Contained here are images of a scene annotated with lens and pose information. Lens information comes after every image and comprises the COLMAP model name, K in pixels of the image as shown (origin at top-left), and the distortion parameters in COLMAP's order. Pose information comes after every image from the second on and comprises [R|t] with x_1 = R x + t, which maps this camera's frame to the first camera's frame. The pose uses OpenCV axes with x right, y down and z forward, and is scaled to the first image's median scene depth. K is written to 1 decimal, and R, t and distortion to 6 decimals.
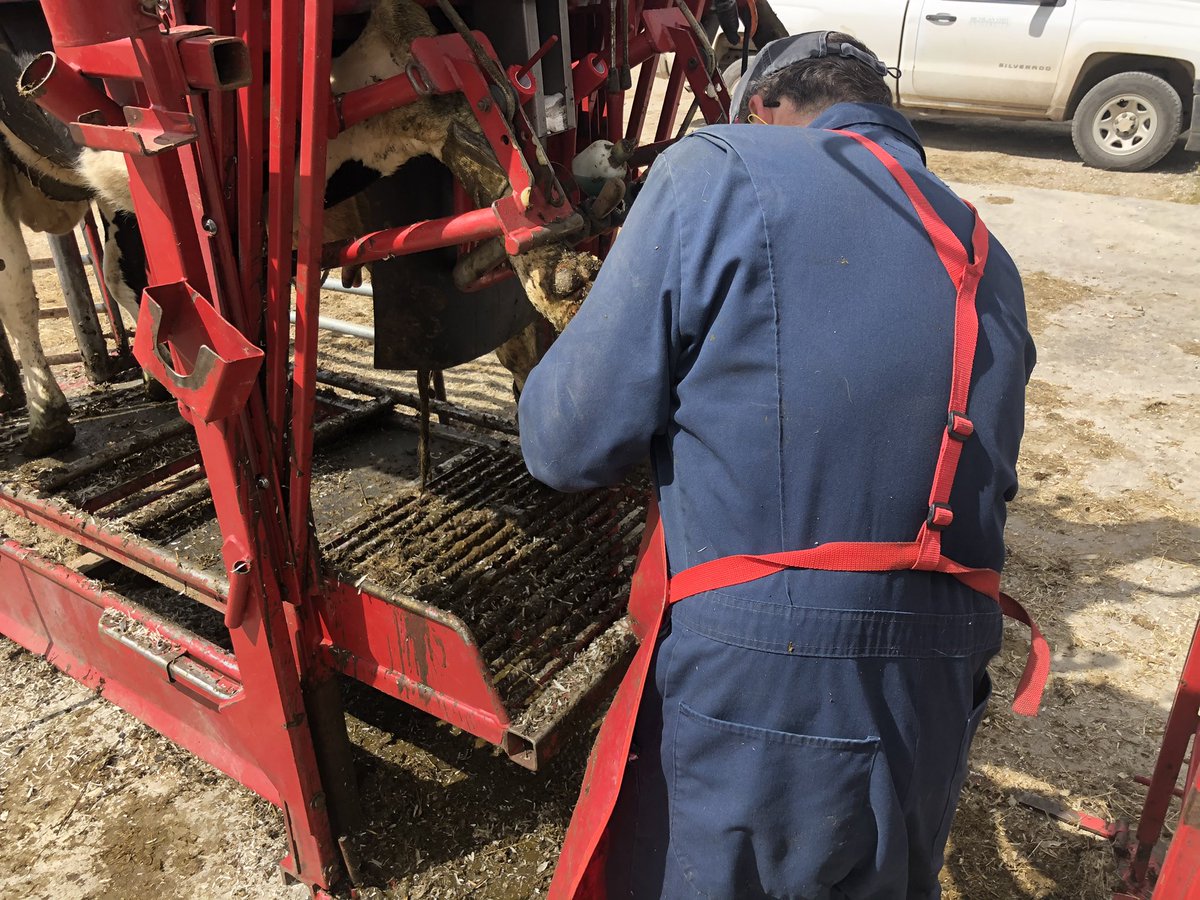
lens RADIAL K [[936.7, 0, 600.0], [0, 936.7, 450.0], [0, 0, 1]] dist [0.001527, -0.006792]
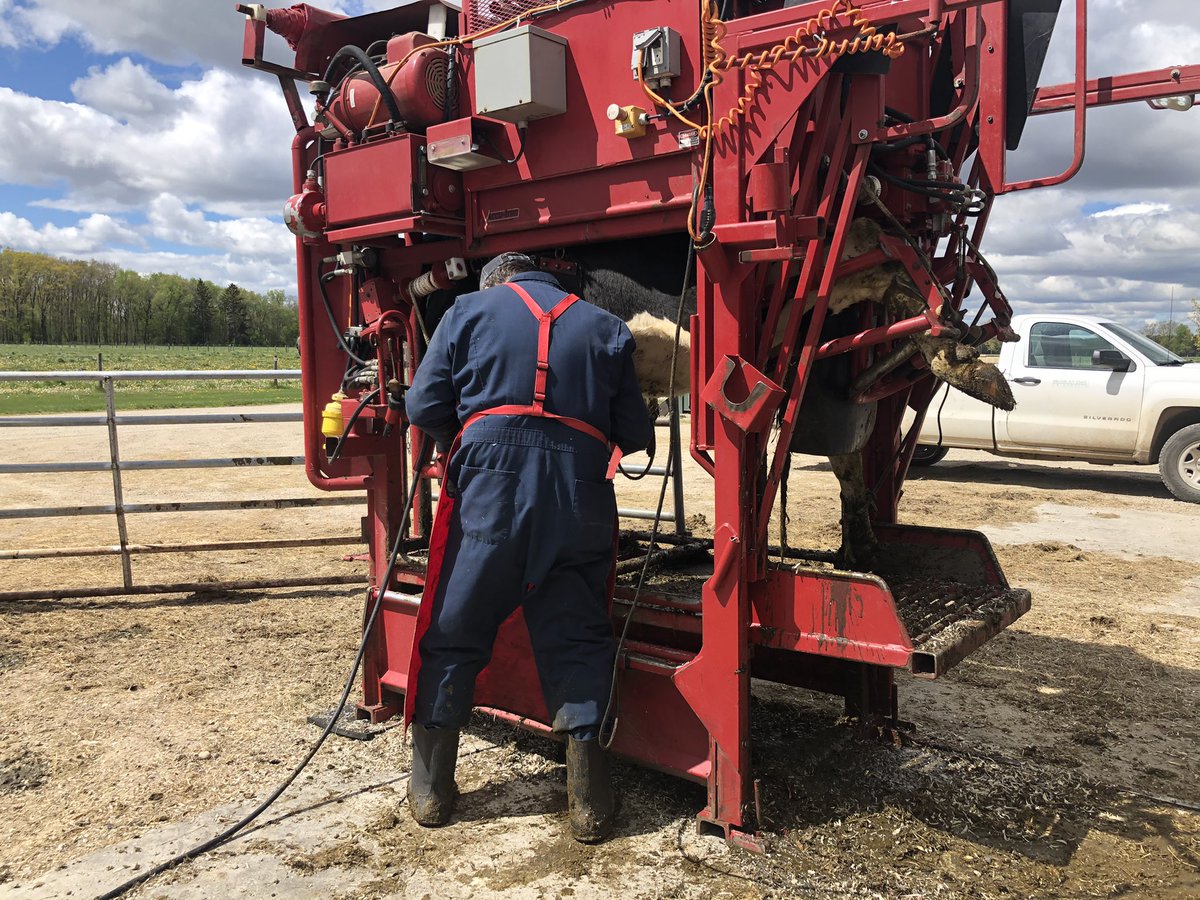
lens RADIAL K [[936.7, 0, 600.0], [0, 936.7, 450.0], [0, 0, 1]] dist [0.001527, -0.006792]
pose [[0.996830, 0.029057, -0.074068, -0.454826], [-0.055224, 0.922848, -0.381185, 0.549682], [0.057278, 0.384067, 0.921527, -0.481963]]
